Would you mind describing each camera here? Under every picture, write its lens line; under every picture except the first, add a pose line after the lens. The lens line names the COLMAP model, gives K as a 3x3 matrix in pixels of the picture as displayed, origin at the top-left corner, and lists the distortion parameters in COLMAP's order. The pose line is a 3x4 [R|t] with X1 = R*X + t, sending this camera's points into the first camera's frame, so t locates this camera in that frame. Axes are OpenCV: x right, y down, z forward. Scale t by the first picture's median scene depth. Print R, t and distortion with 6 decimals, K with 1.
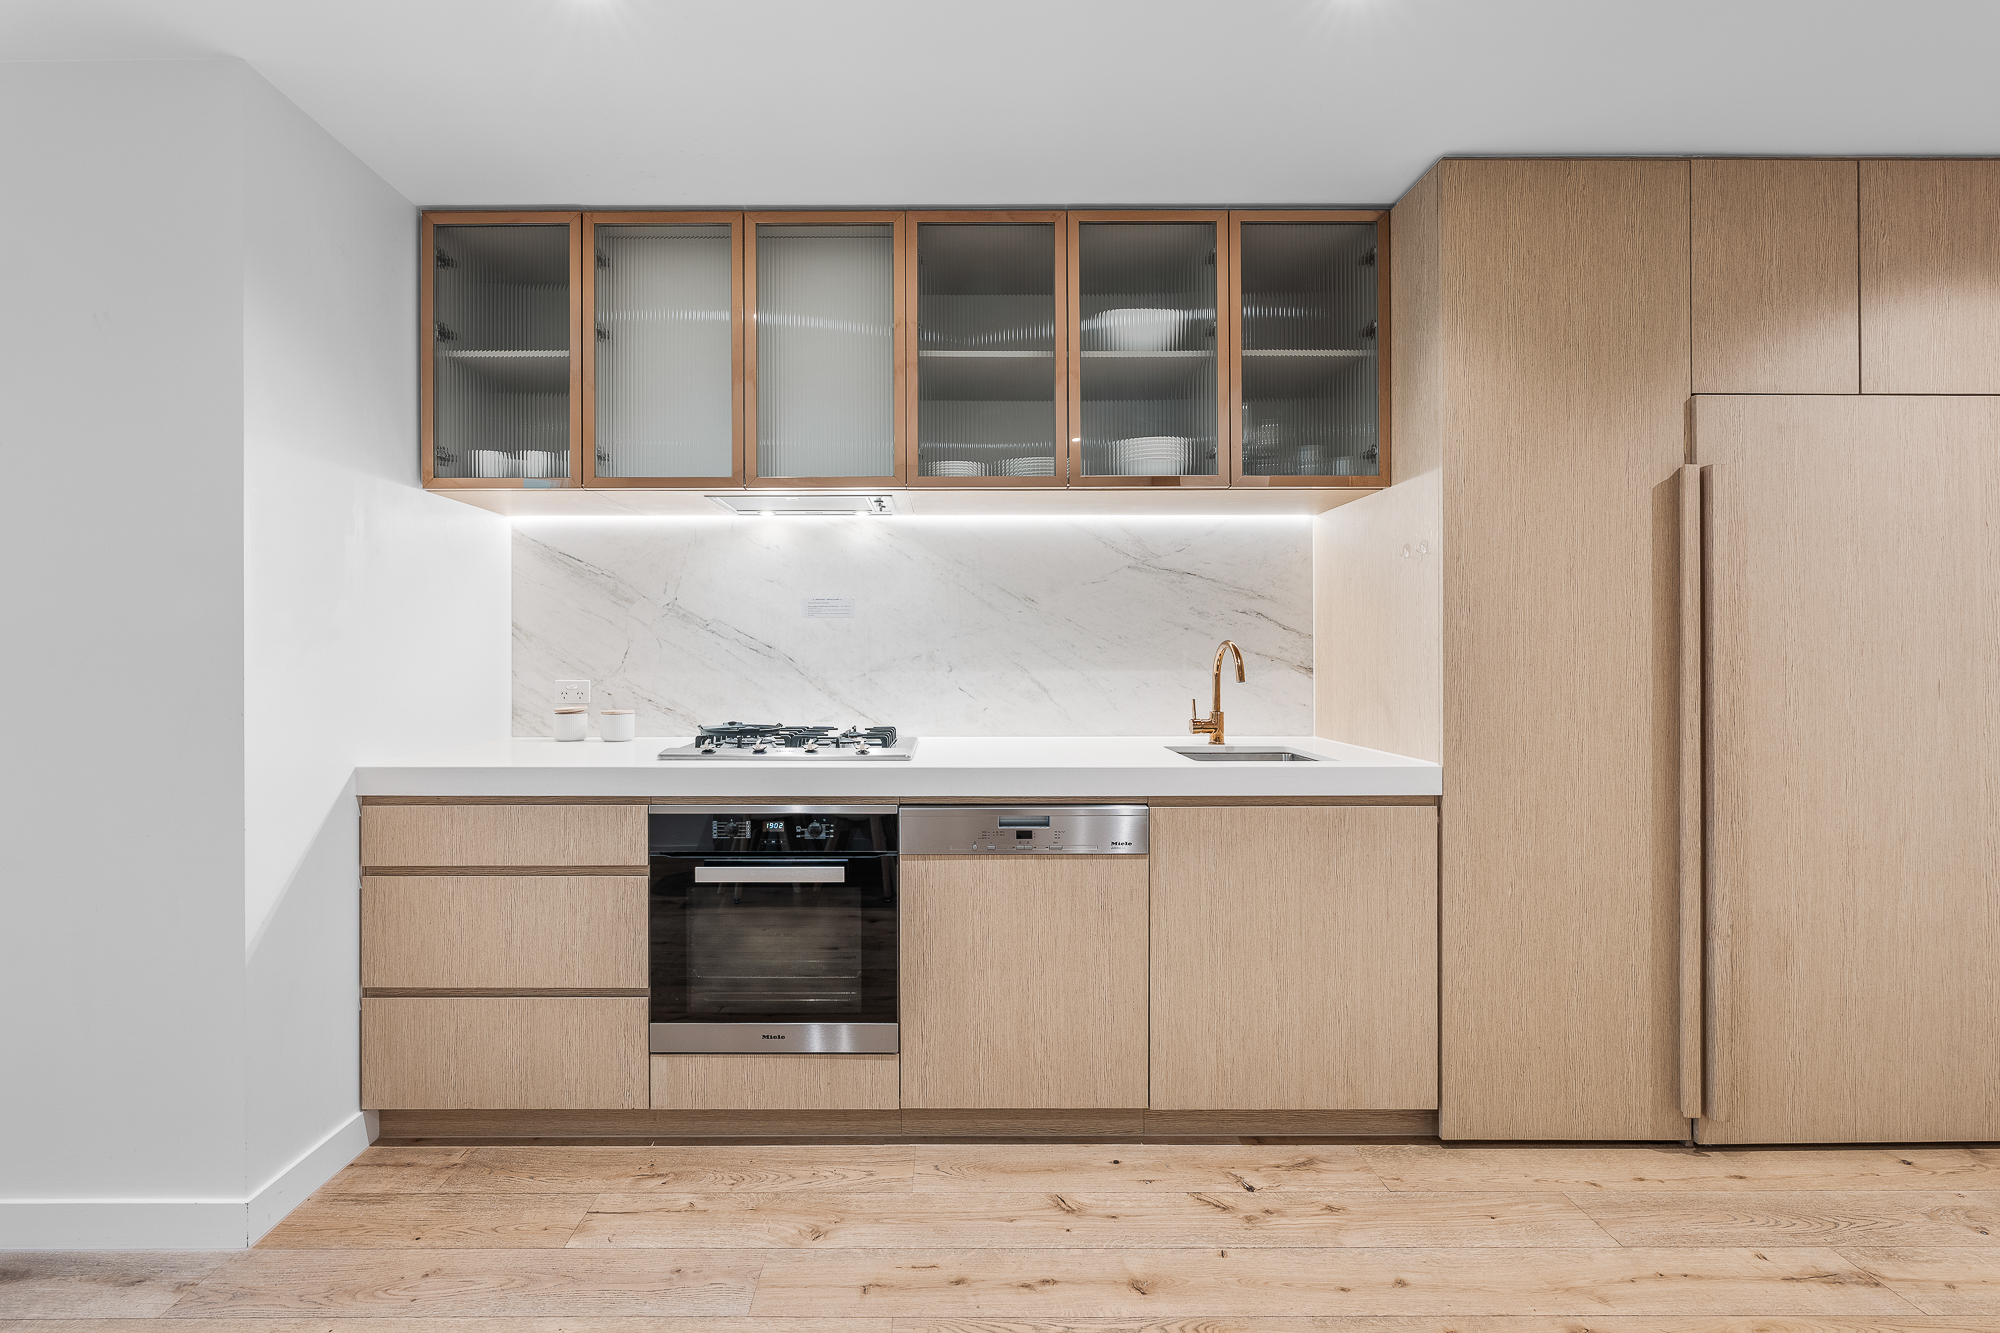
lens RADIAL K [[916.3, 0, 950.5], [0, 916.3, 654.2], [0, 0, 1]] dist [-0.010774, 0.004696]
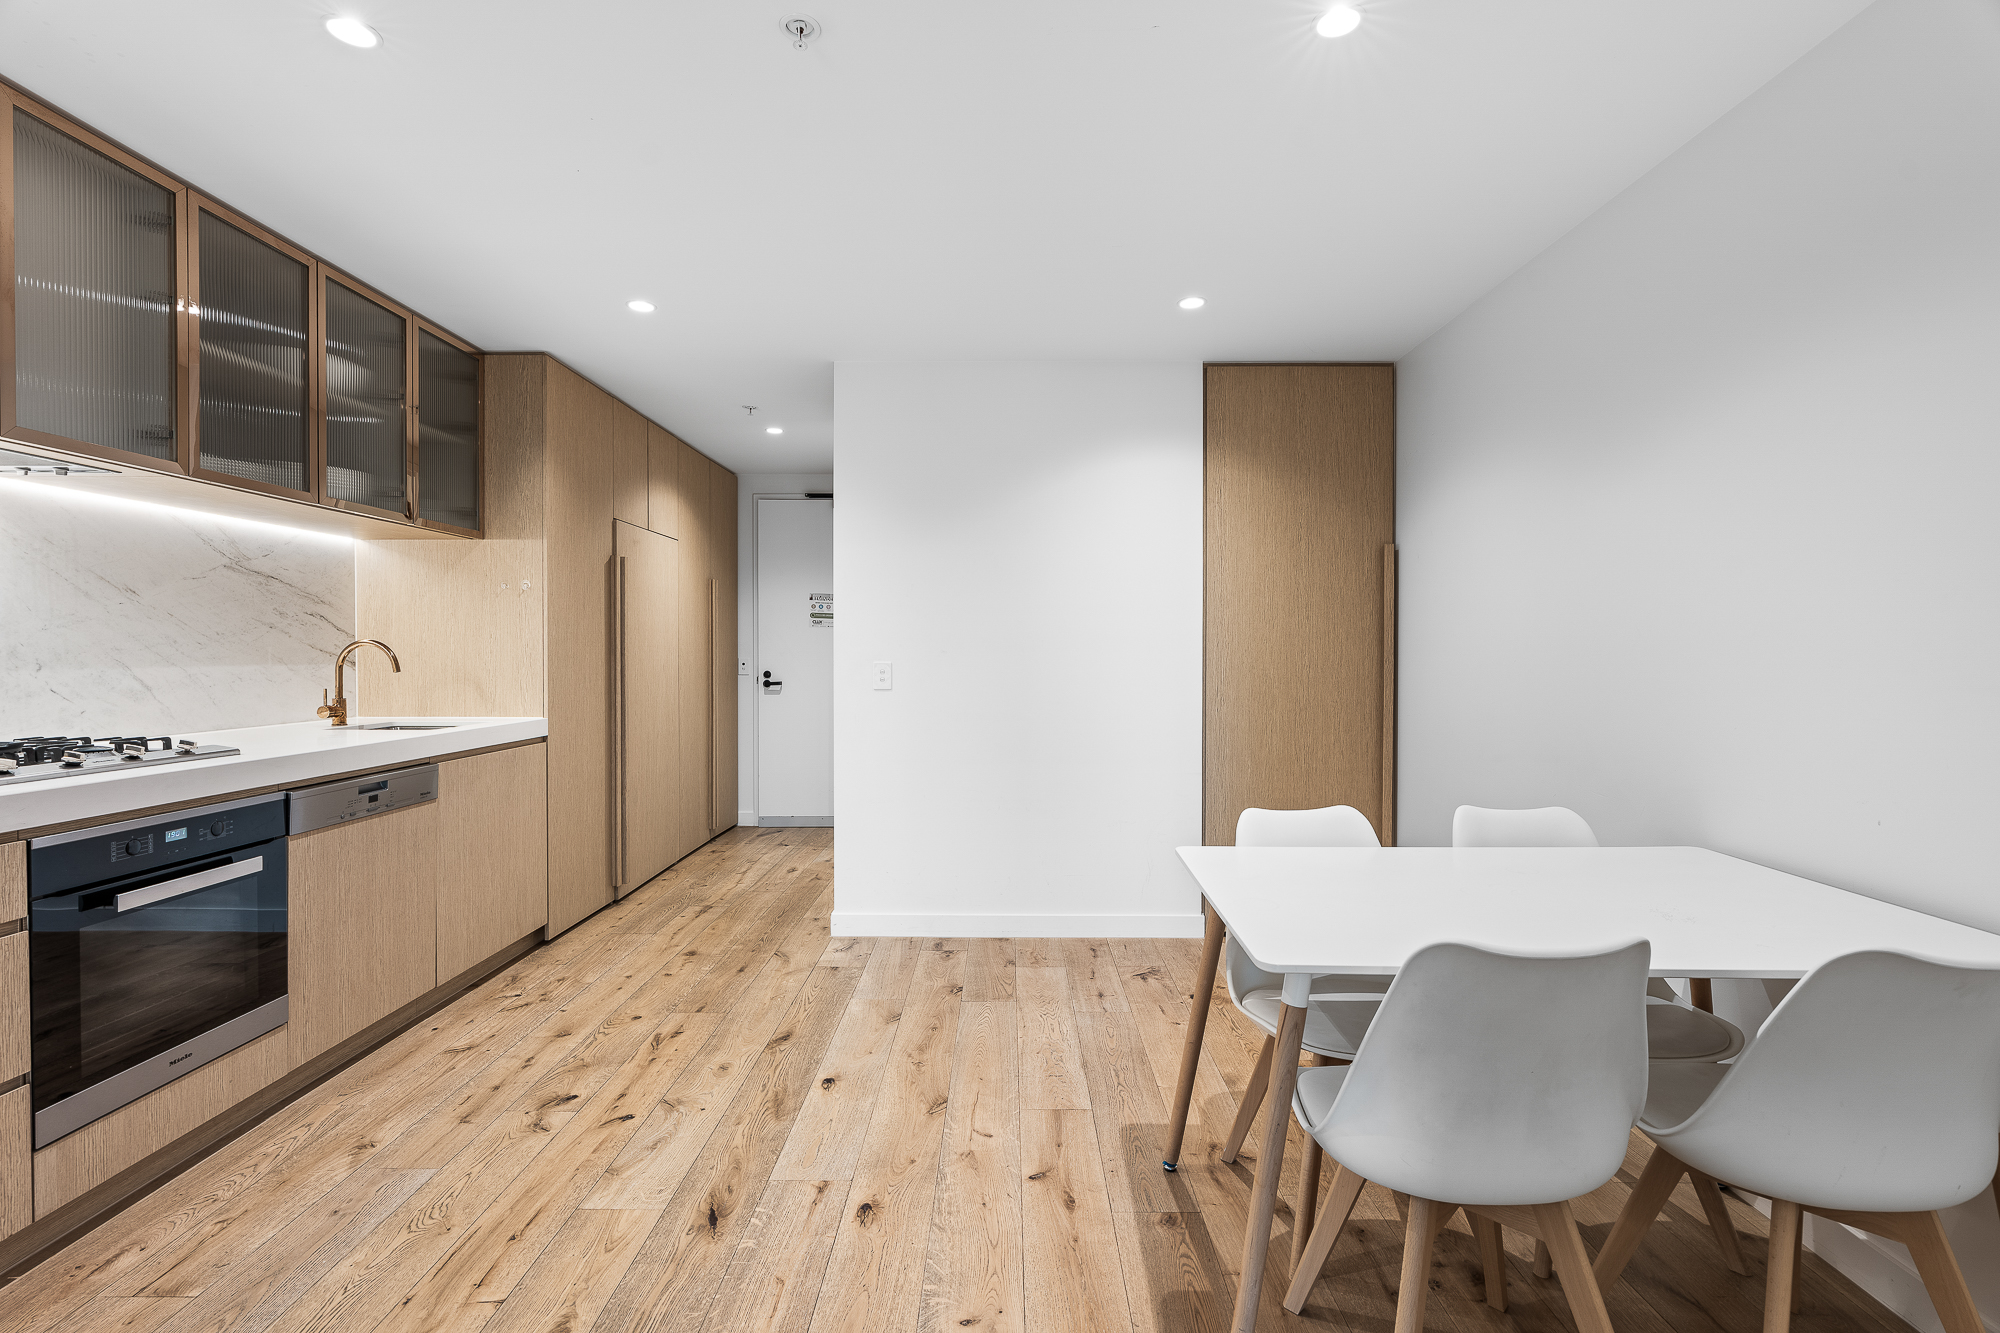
lens RADIAL K [[905.5, 0, 997.6], [0, 905.5, 656.9], [0, 0, 1]] dist [0.000175, 0.000482]
pose [[0.009431, -0.004213, 0.999947, -1.100588], [-0.000645, 0.999991, 0.004220, 0.003358], [-0.999955, -0.000685, 0.009428, 0.156956]]
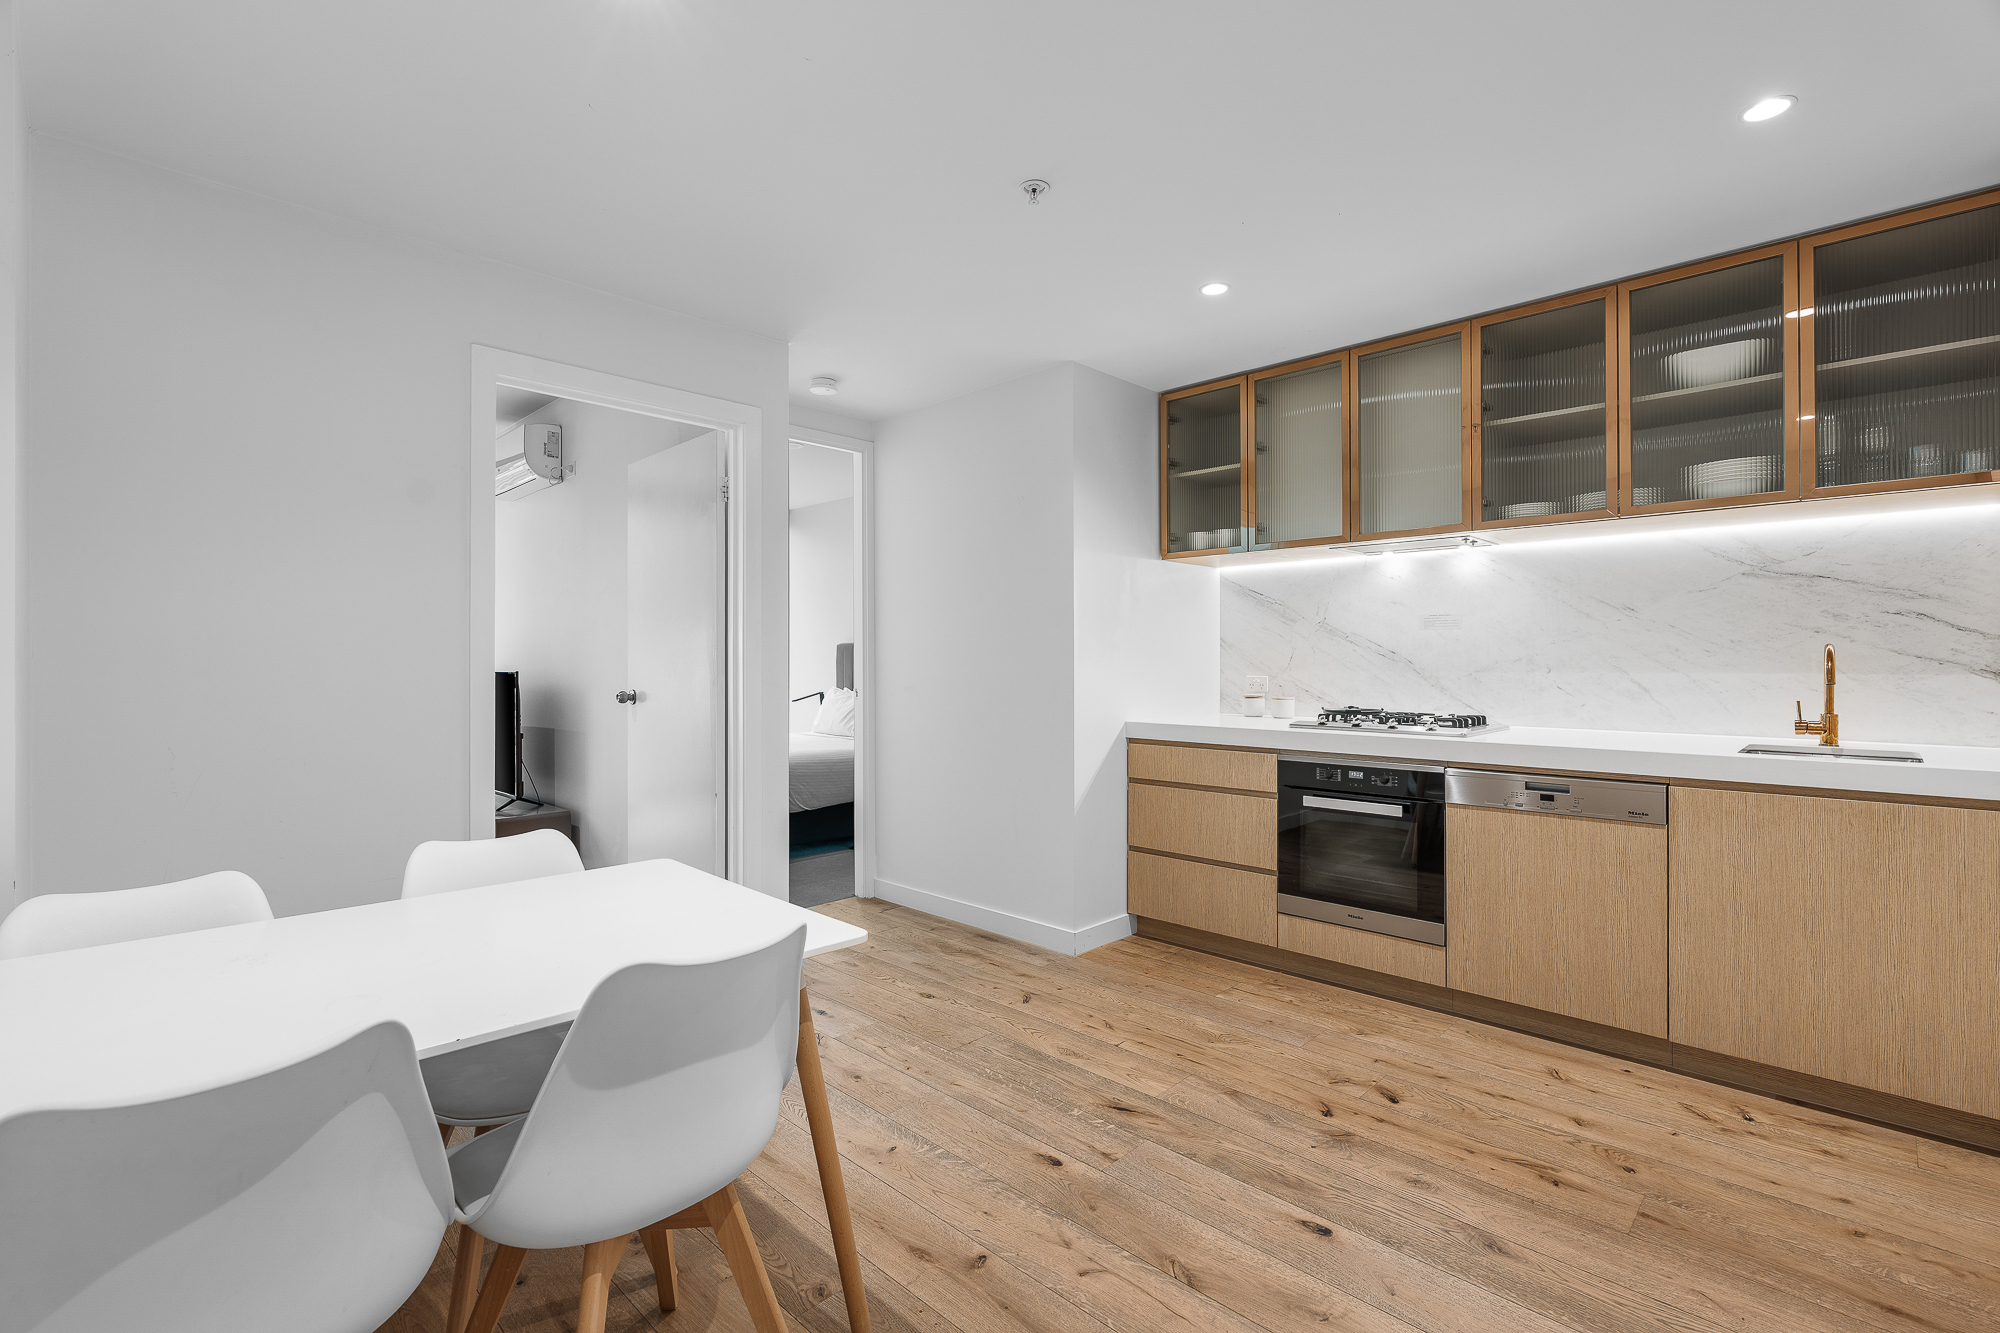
lens RADIAL K [[905.5, 0, 997.6], [0, 905.5, 656.9], [0, 0, 1]] dist [0.000175, 0.000482]
pose [[0.713389, -0.002694, -0.700763, 0.417879], [0.001917, 0.999996, -0.001892, -0.000376], [0.700766, 0.000006, 0.713391, -0.447573]]
